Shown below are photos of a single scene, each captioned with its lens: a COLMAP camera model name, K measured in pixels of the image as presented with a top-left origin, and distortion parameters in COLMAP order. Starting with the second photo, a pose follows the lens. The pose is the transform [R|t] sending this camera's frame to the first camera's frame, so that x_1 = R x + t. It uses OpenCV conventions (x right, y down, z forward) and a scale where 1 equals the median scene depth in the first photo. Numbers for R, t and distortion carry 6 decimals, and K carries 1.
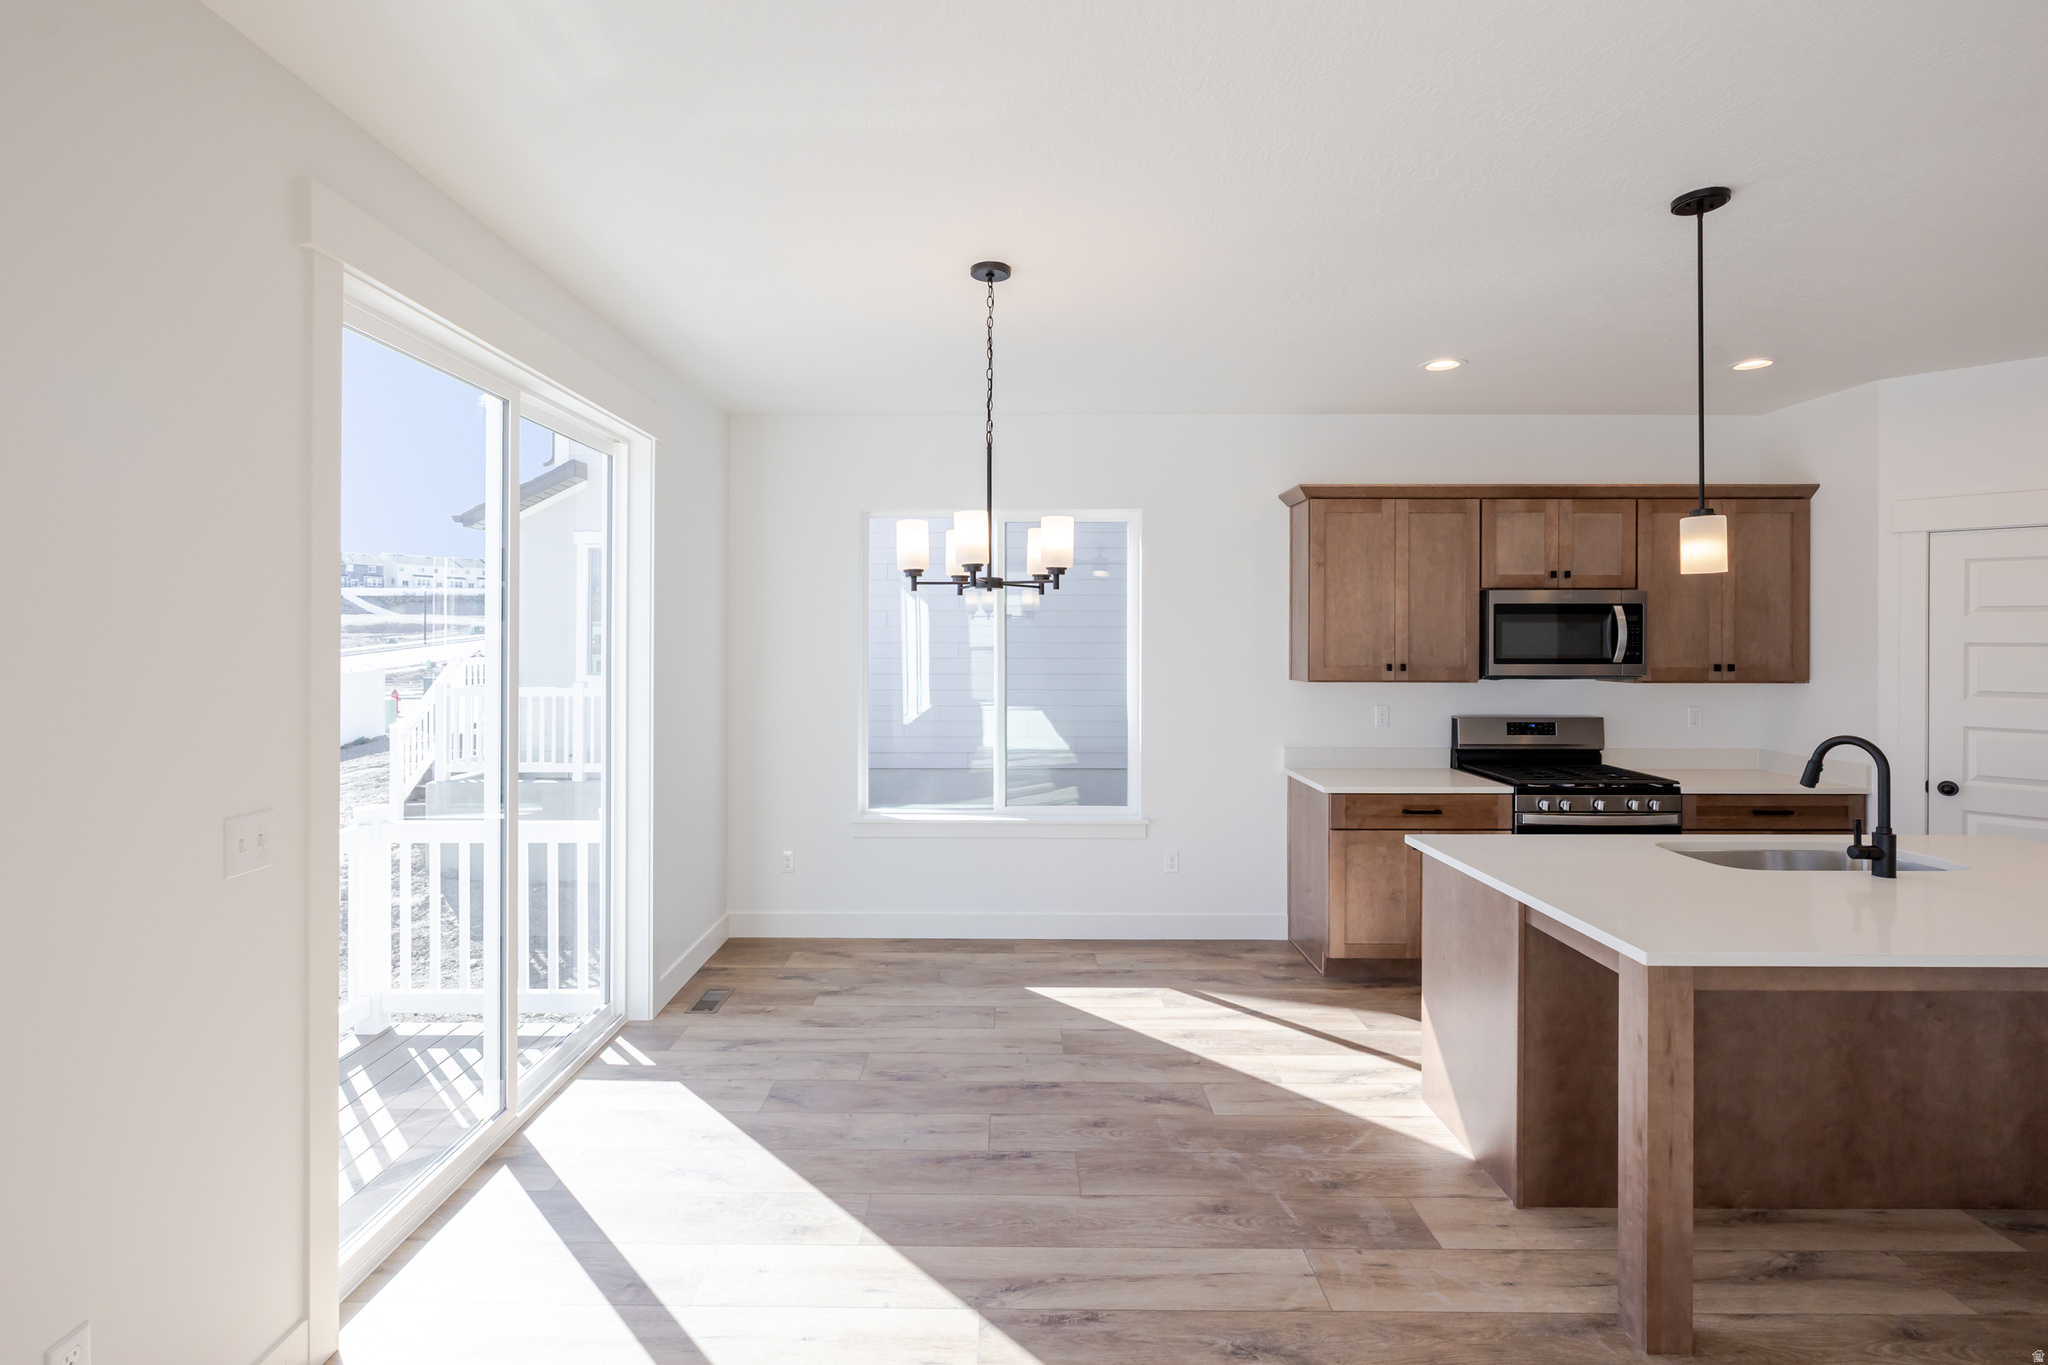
lens RADIAL K [[930.4, 0, 1007.2], [0, 930.4, 667.5], [0, 0, 1]] dist [-0.011917, 0.003133]
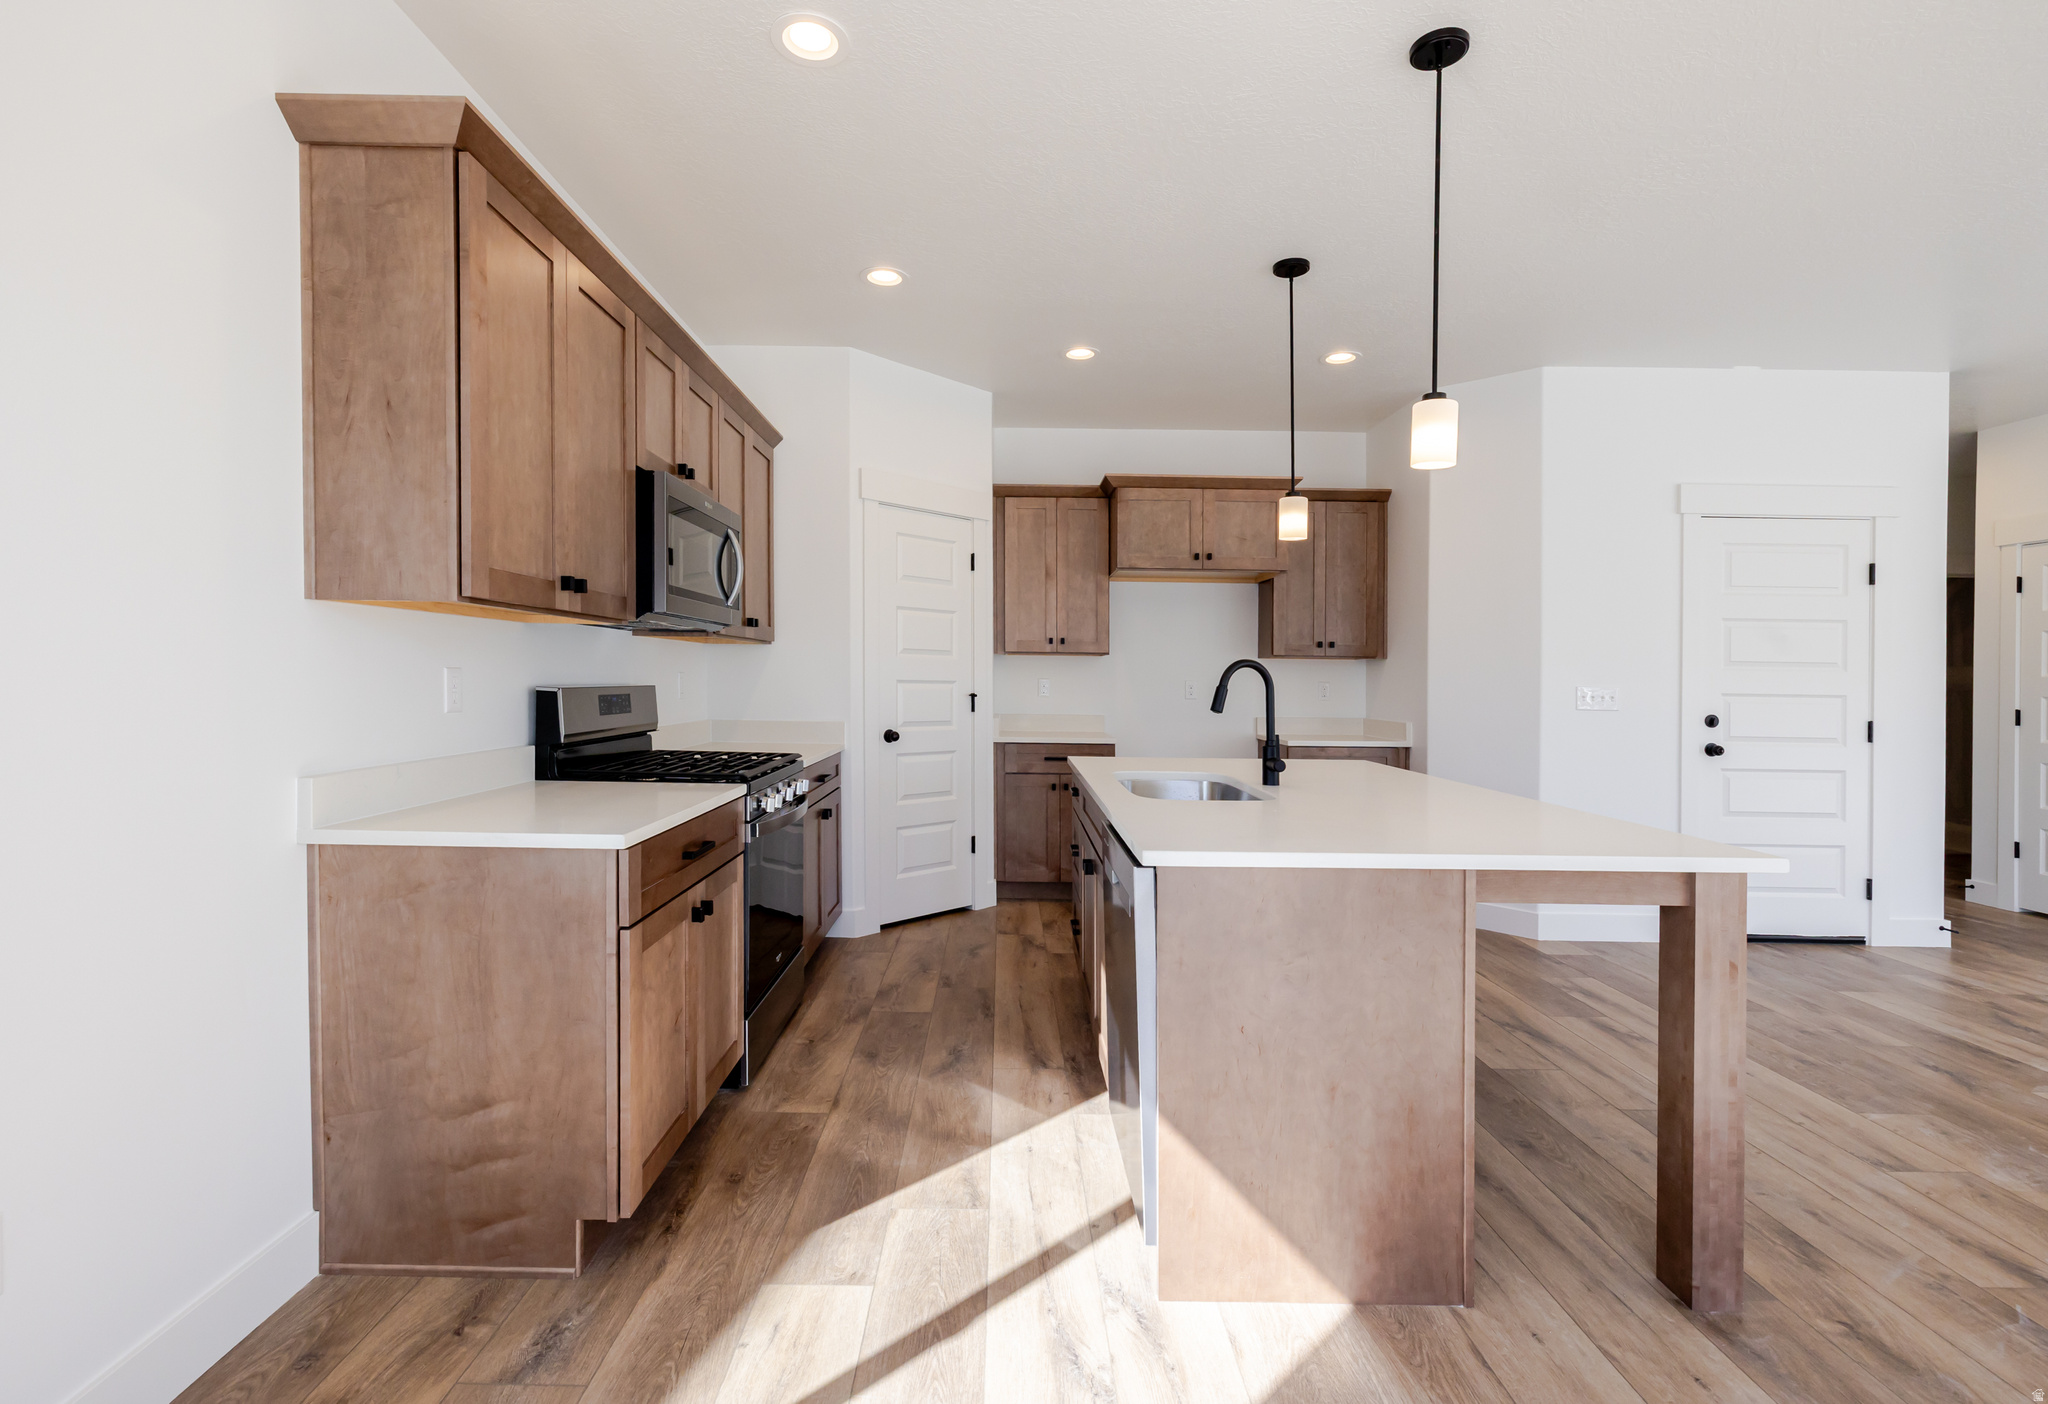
lens RADIAL K [[920.7, 0, 1001.2], [0, 920.7, 686.3], [0, 0, 1]] dist [0.002677, 0.000115]
pose [[-0.002377, -0.010904, 0.999938, -0.092599], [0.017367, 0.999789, 0.010943, 0.059136], [-0.999846, 0.017392, -0.002187, 0.843140]]
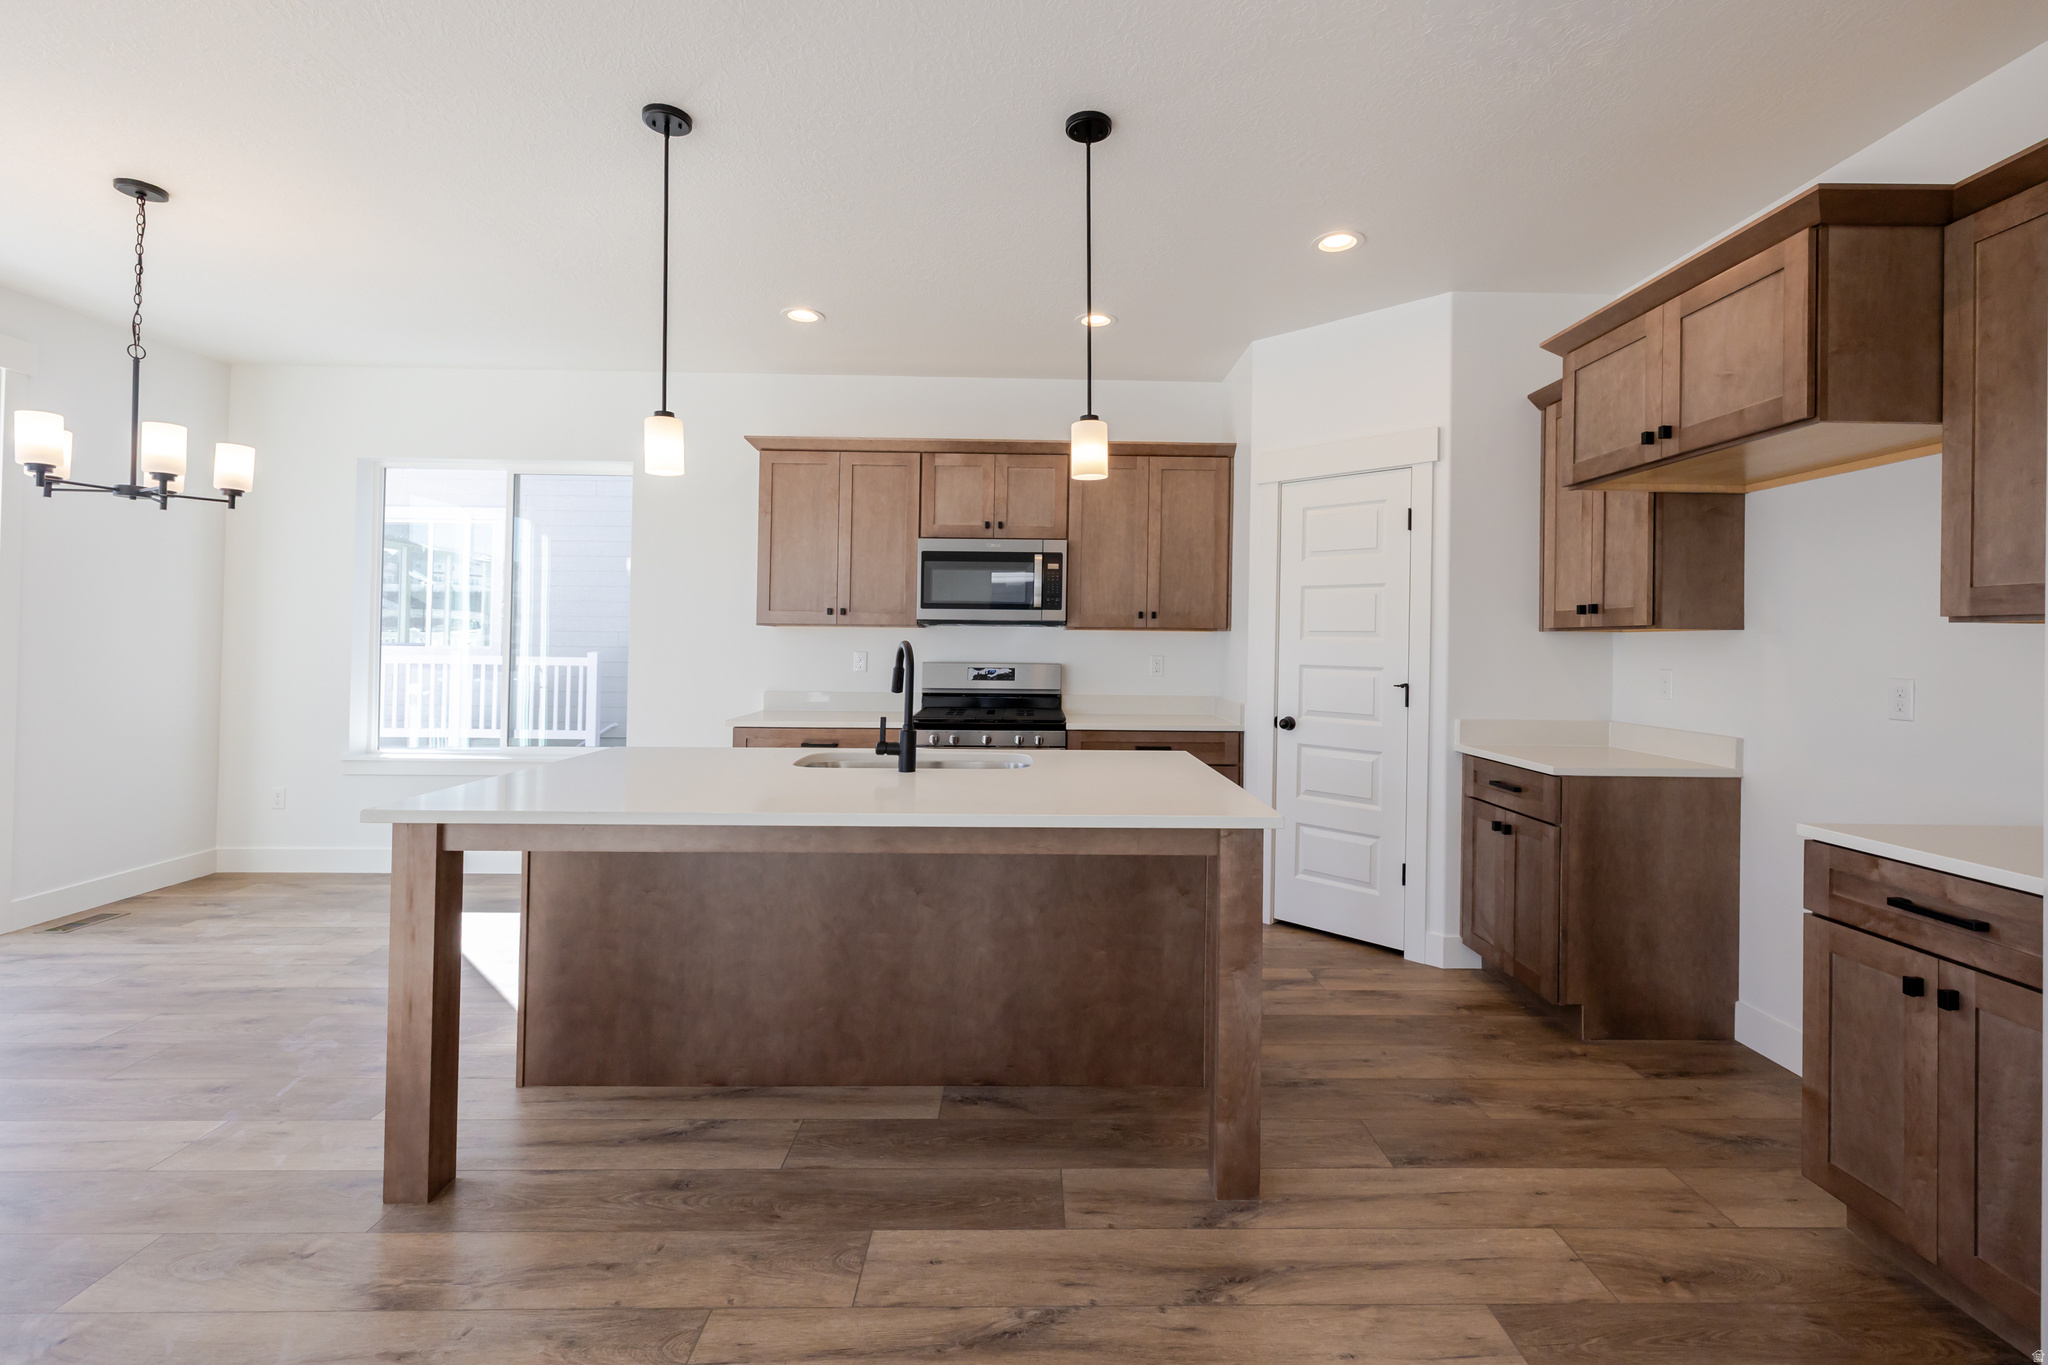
lens RADIAL K [[884.6, 0, 1060.7], [0, 884.6, 660.0], [0, 0, 1]] dist [0.002159, 0.000147]
pose [[0.999404, 0.009250, 0.033249, 0.698009], [-0.008867, 0.999893, -0.011641, 0.070193], [-0.033353, 0.011339, 0.999379, -0.011292]]
